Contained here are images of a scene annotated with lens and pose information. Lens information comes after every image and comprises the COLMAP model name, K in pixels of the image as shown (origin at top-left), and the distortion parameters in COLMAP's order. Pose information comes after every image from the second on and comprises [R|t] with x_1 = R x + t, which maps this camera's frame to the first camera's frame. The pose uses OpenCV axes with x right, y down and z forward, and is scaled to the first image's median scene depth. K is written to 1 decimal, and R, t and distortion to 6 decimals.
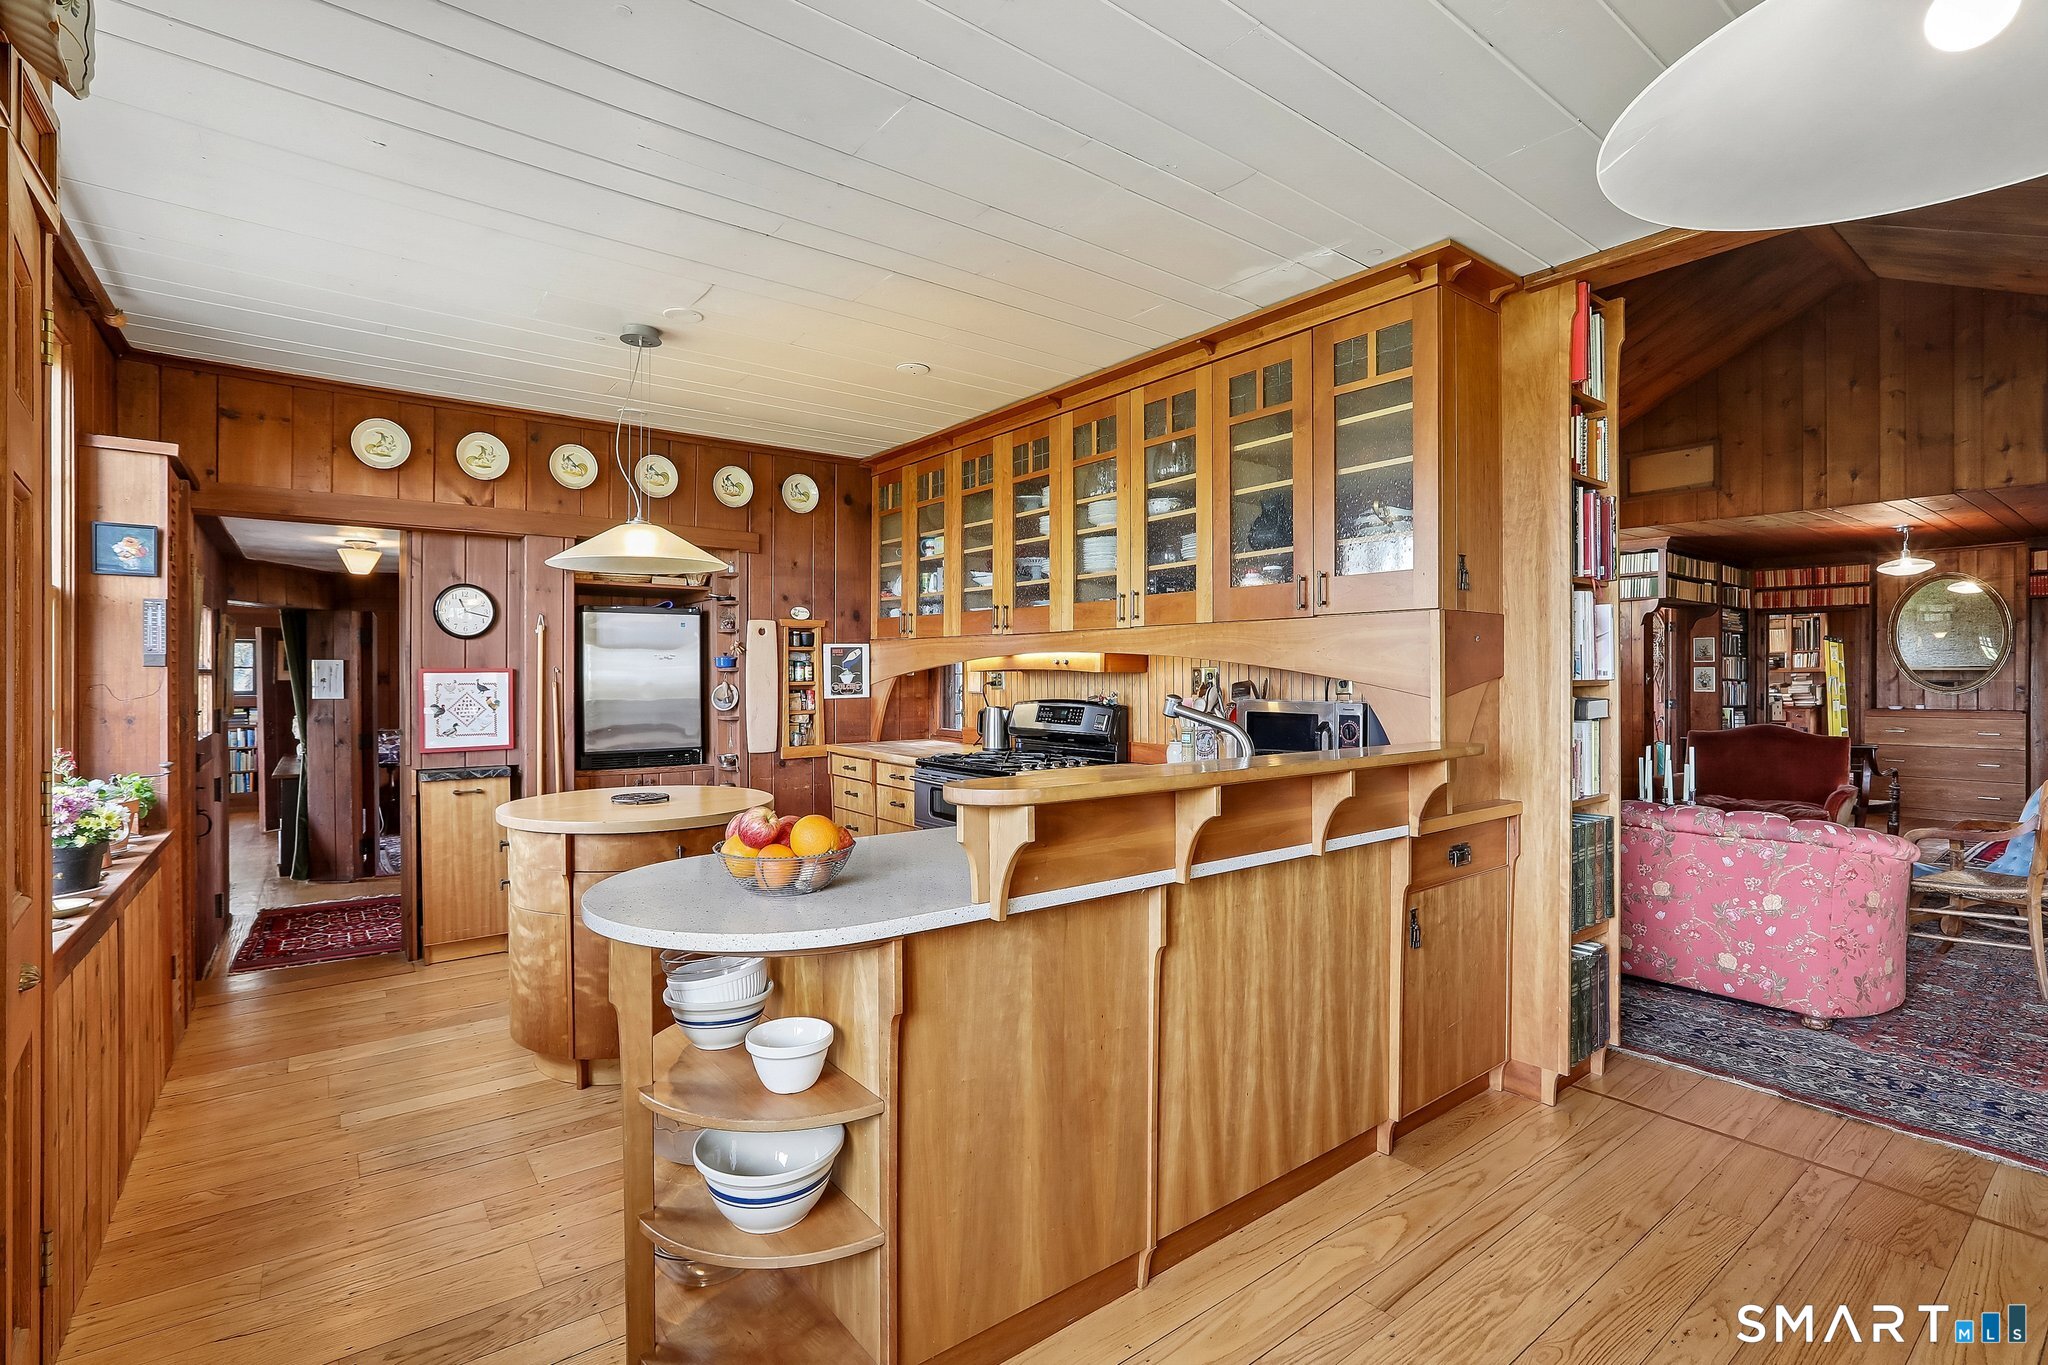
lens RADIAL K [[952.5, 0, 1022.9], [0, 952.5, 675.9], [0, 0, 1]] dist [-0.029940, 0.011233]
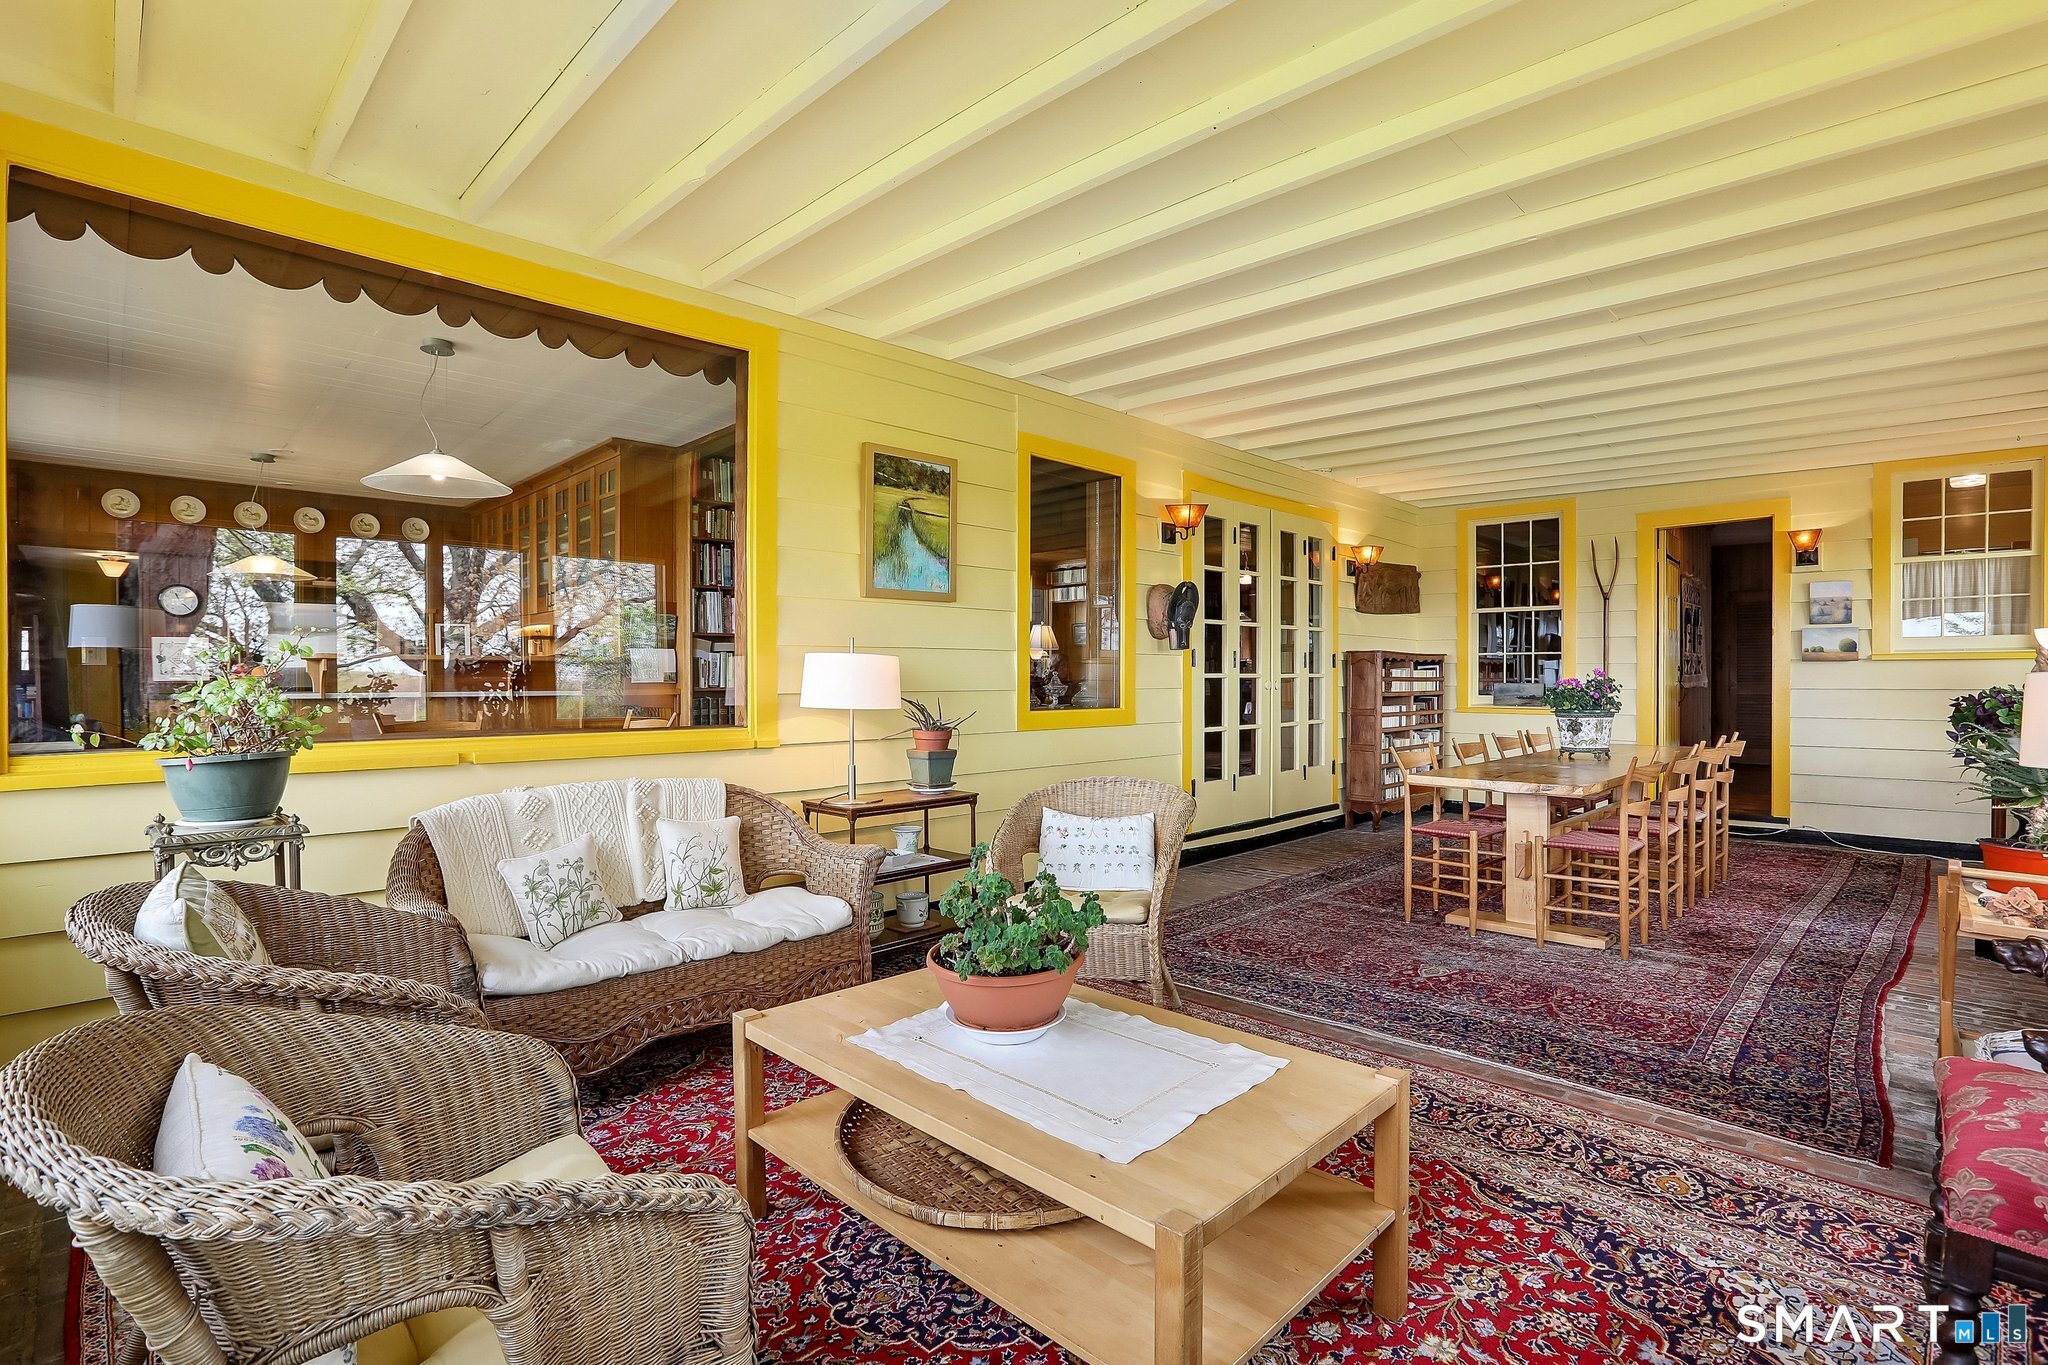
lens RADIAL K [[952.5, 0, 1009.0], [0, 952.5, 674.3], [0, 0, 1]] dist [-0.029940, 0.011233]
pose [[0.992133, -0.000671, 0.125183, 0.611492], [0.000532, 0.999999, 0.001142, 0.056485], [-0.125183, -0.001067, 0.992133, -0.771677]]
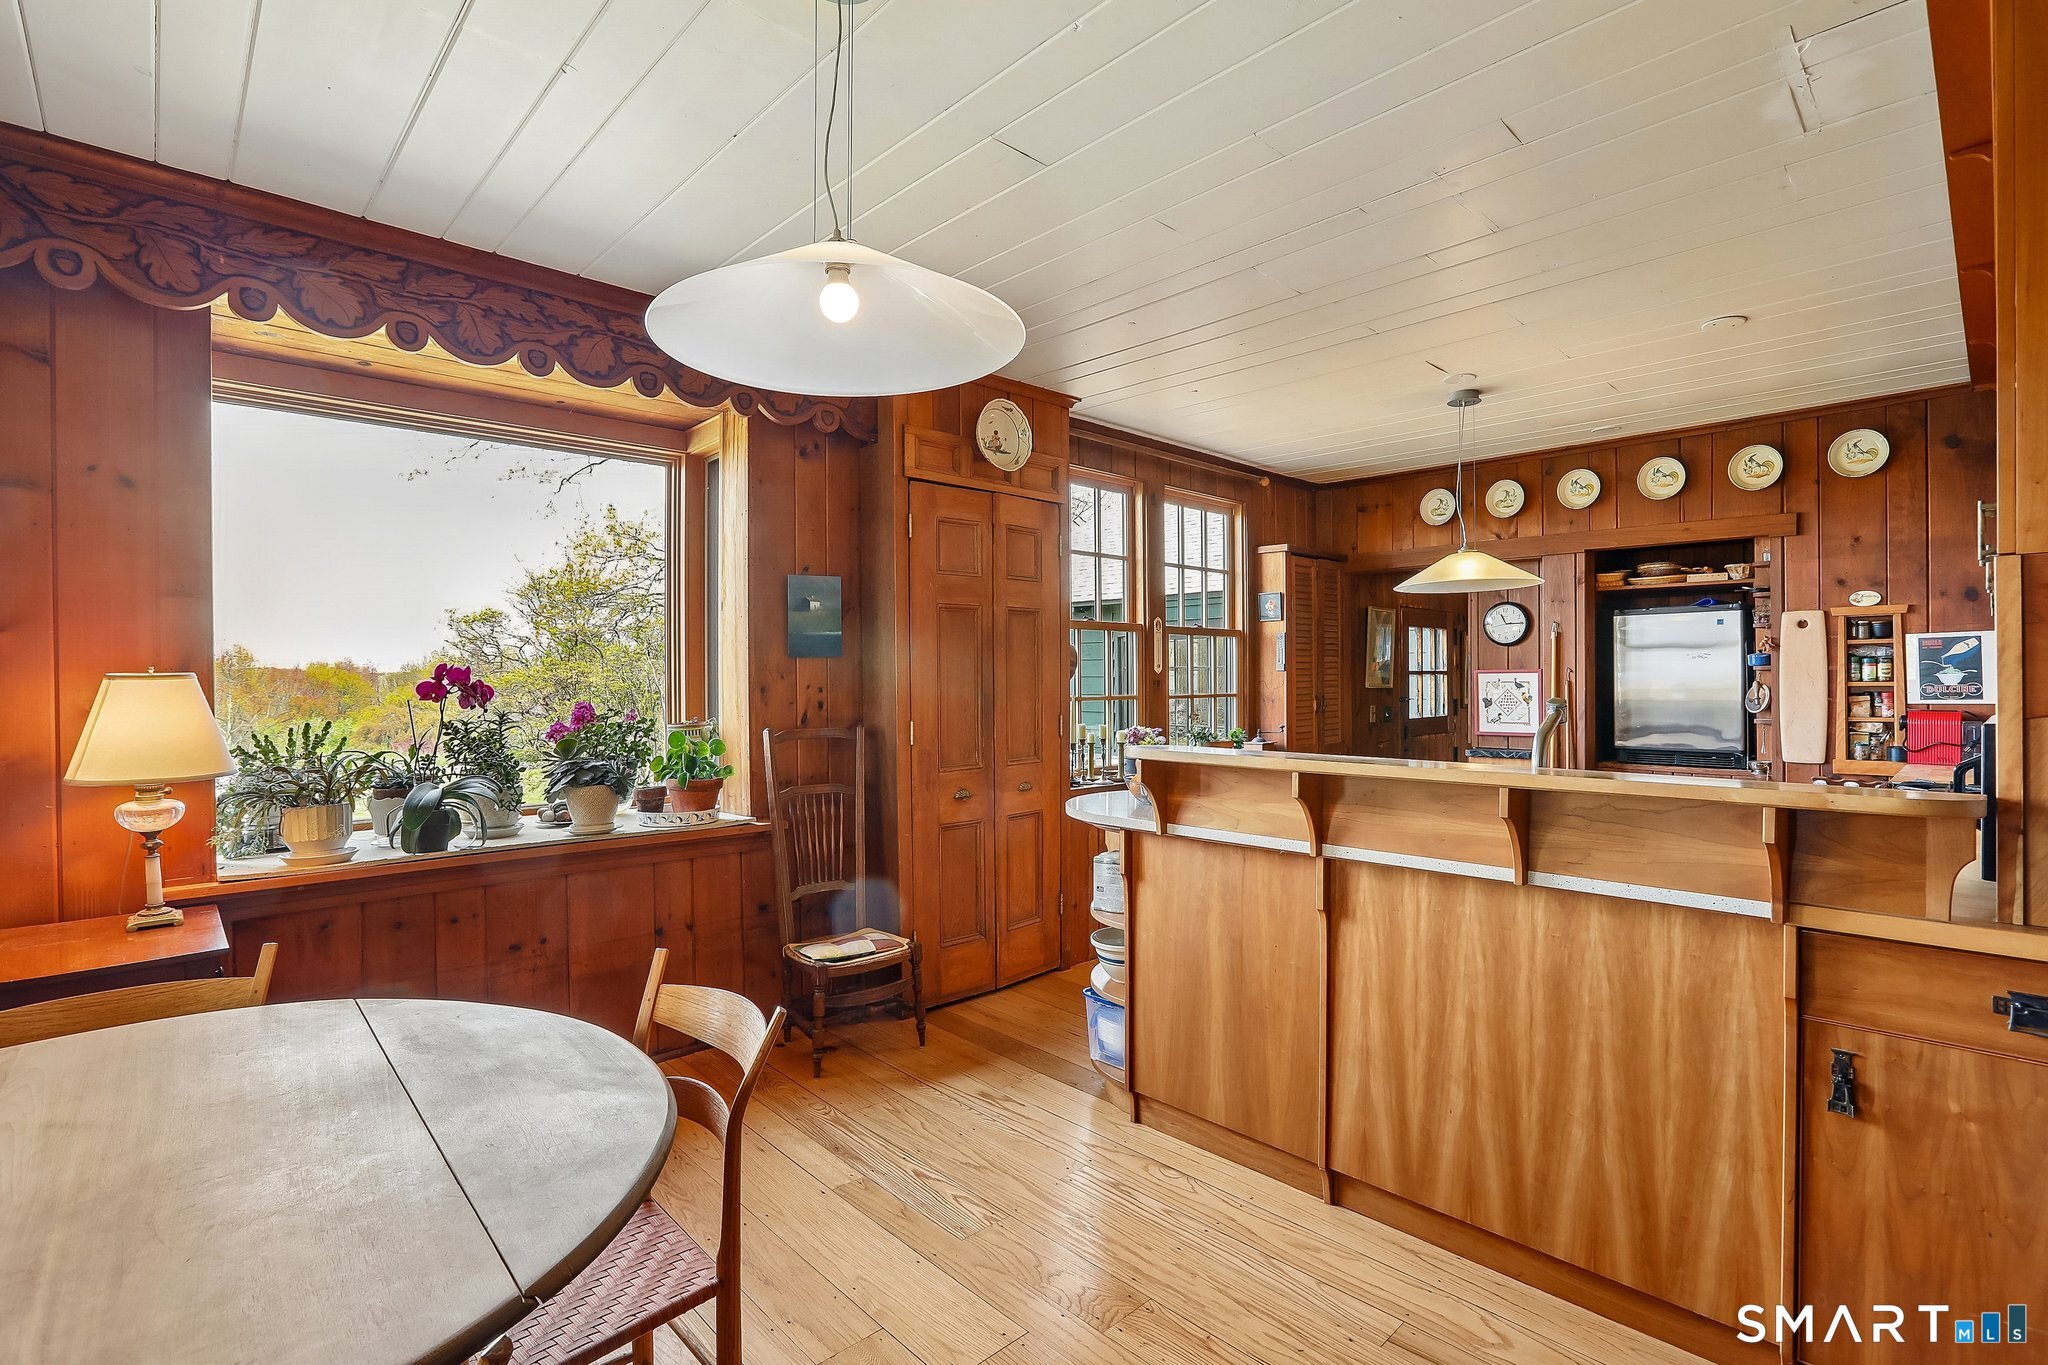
lens RADIAL K [[952.5, 0, 1035.0], [0, 952.5, 678.9], [0, 0, 1]] dist [-0.029940, 0.011233]
pose [[0.111843, 0.003148, -0.993721, 0.532069], [0.003194, 0.999989, 0.003527, -0.001973], [0.993721, -0.003569, 0.111832, 0.219413]]
